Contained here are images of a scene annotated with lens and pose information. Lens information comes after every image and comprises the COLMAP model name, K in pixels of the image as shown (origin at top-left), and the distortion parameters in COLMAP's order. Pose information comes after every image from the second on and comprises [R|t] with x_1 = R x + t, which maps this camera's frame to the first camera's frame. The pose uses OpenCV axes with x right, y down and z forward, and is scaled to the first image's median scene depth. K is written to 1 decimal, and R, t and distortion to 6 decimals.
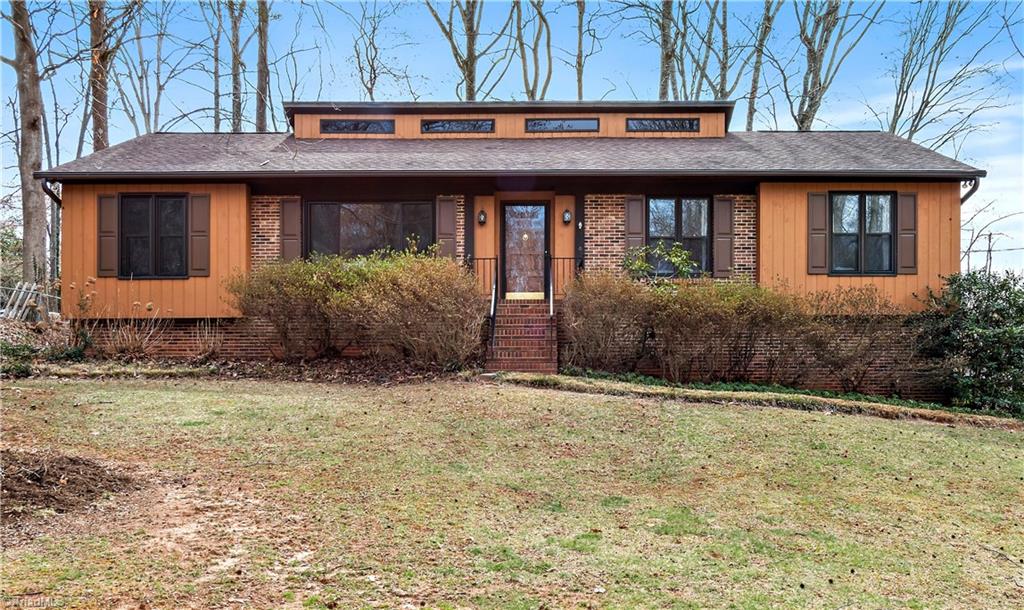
lens RADIAL K [[869.5, 0, 467.4], [0, 869.5, 330.5], [0, 0, 1]] dist [-0.021142, 0.000112]
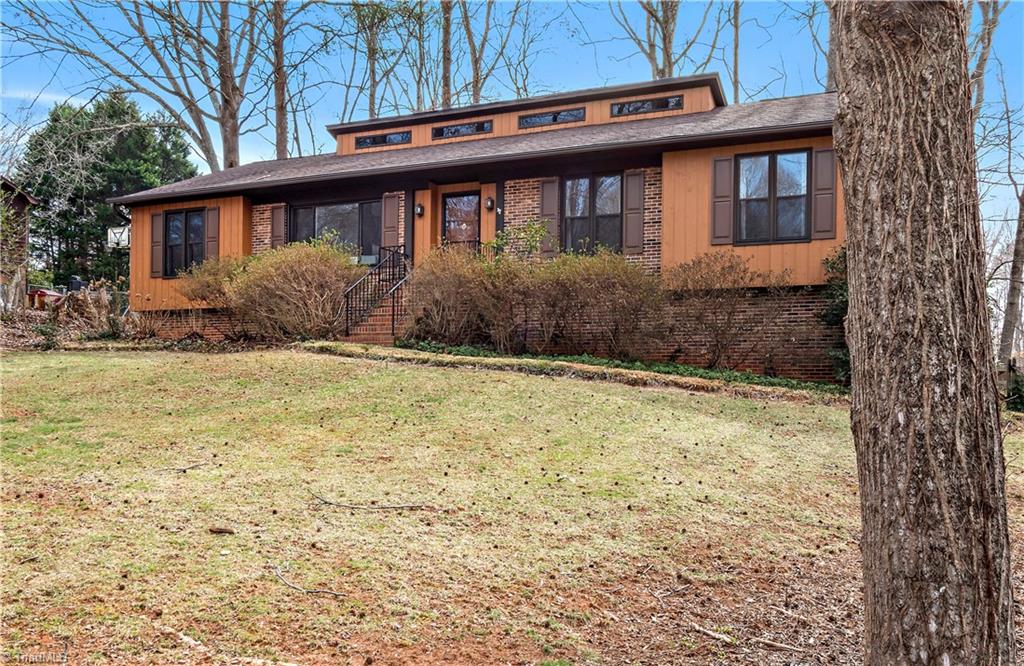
lens RADIAL K [[834.3, 0, 513.8], [0, 834.3, 337.4], [0, 0, 1]] dist [0.000431, -0.001404]
pose [[0.923722, -0.011472, -0.382891, 0.534322], [0.005373, 0.999841, -0.016994, 0.048269], [0.383025, 0.013640, 0.923637, 0.087056]]
